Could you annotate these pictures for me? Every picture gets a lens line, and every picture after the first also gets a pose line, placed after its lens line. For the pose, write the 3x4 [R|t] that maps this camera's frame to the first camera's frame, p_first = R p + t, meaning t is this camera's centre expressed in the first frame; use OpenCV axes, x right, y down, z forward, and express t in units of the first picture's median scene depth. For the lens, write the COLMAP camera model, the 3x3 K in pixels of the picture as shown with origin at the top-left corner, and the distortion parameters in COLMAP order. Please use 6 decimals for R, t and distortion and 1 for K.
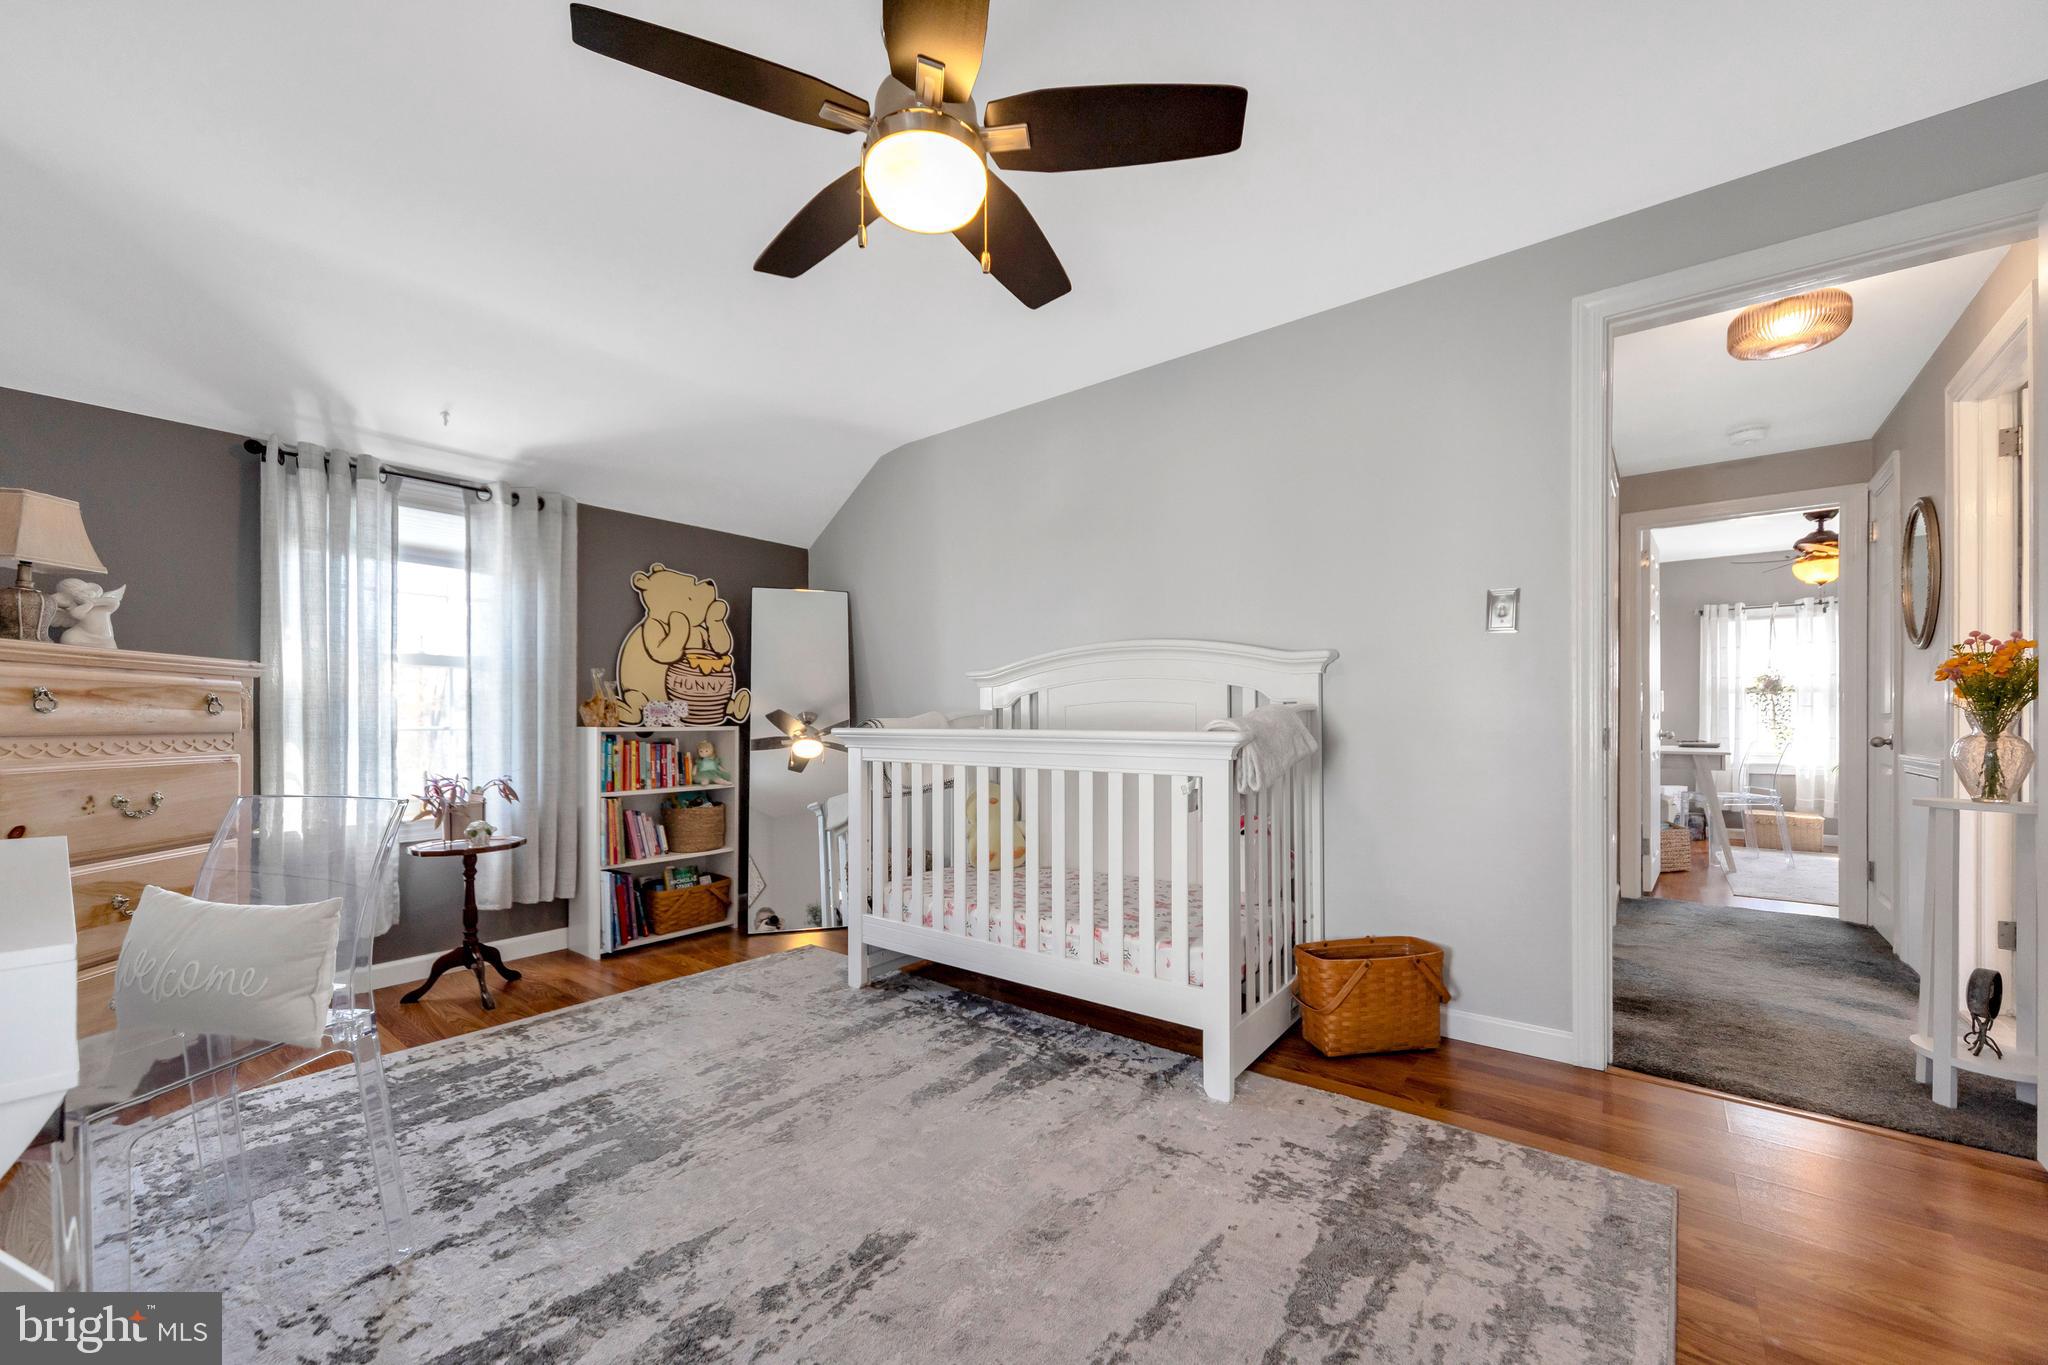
lens RADIAL K [[789.9, 0, 1026.1], [0, 789.9, 717.8], [0, 0, 1]] dist [0.002736, -0.001770]
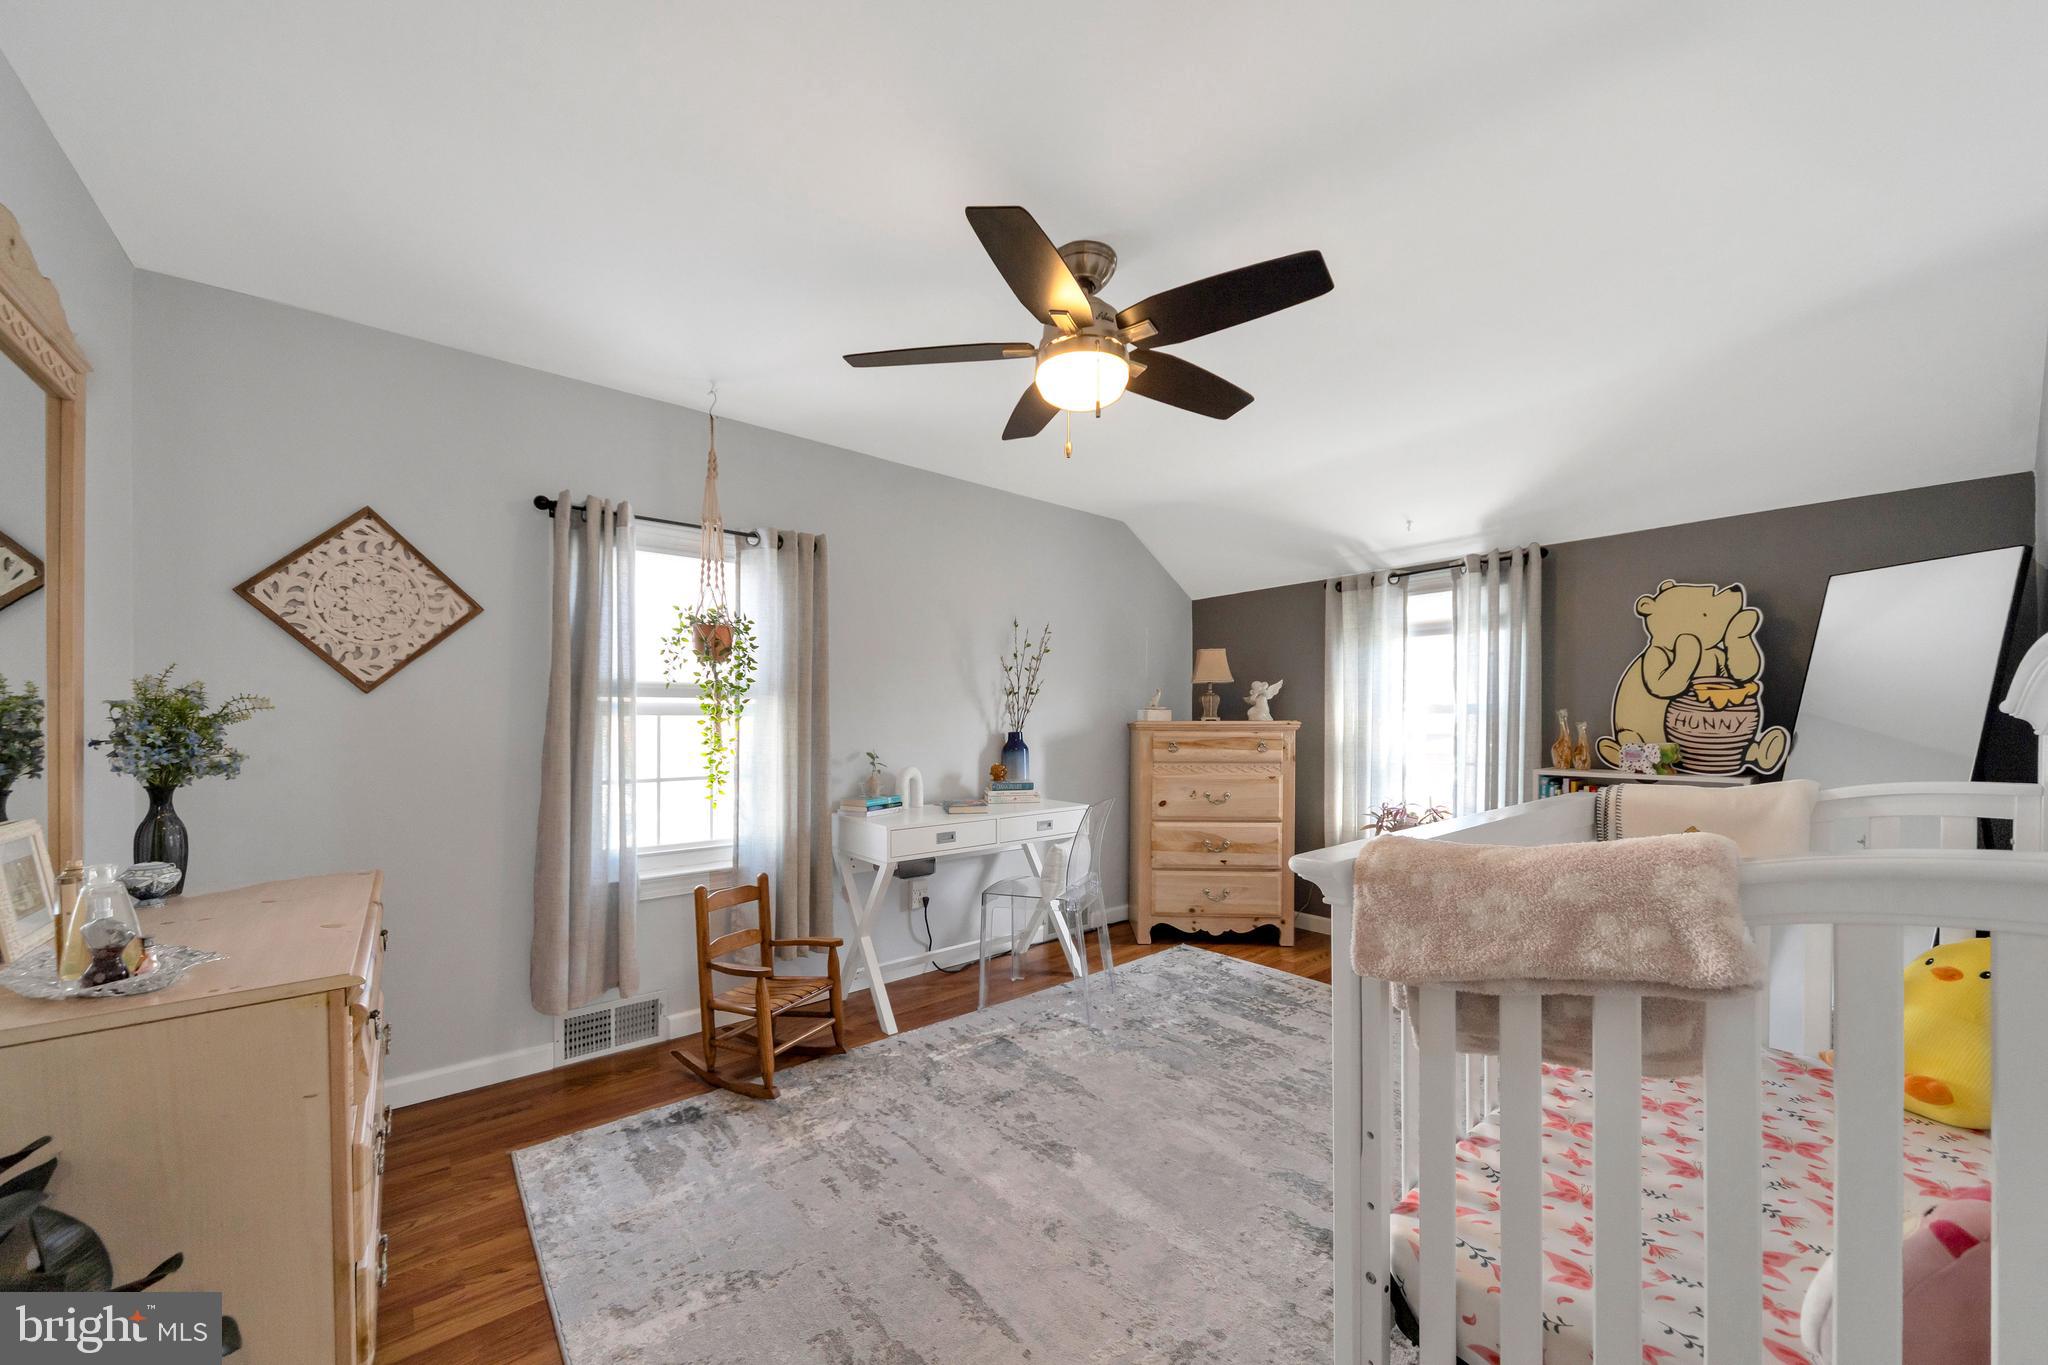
lens RADIAL K [[728.9, 0, 1002.5], [0, 728.9, 729.5], [0, 0, 1]] dist [0.000684, 0.000351]
pose [[-0.204529, 0.008904, -0.978820, 0.498442], [0.005538, 0.999953, 0.007939, -0.049937], [0.978845, -0.003797, -0.204569, 0.514832]]
